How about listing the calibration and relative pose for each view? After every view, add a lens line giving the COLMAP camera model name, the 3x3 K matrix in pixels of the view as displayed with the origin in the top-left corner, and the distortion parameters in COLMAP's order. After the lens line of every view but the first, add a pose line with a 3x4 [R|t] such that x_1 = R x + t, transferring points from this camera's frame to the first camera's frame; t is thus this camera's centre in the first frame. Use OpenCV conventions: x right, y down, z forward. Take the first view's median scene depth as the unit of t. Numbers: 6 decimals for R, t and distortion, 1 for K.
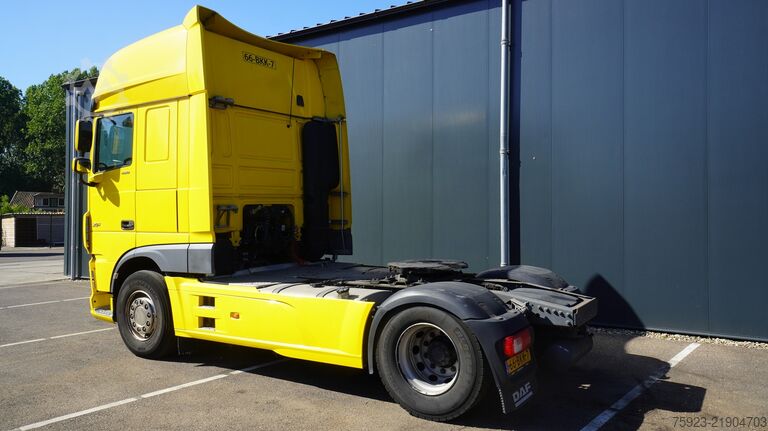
lens RADIAL K [[581.6, 0, 384.4], [0, 581.6, 217.4], [0, 0, 1]] dist [0.008029, 0.002297]
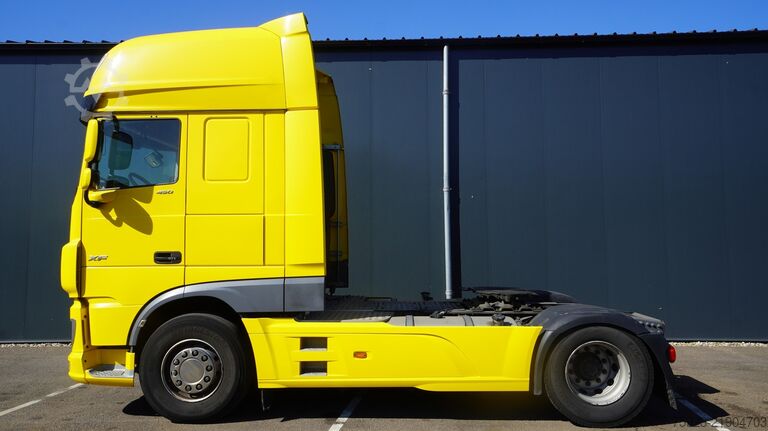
lens RADIAL K [[572.5, 0, 388.1], [0, 572.5, 215.9], [0, 0, 1]] dist [0.012296, 0.002249]
pose [[0.854494, 0.030063, 0.518590, -0.620426], [0.001240, 0.998203, -0.059910, 0.003675], [-0.519459, 0.051836, 0.852922, 0.176813]]
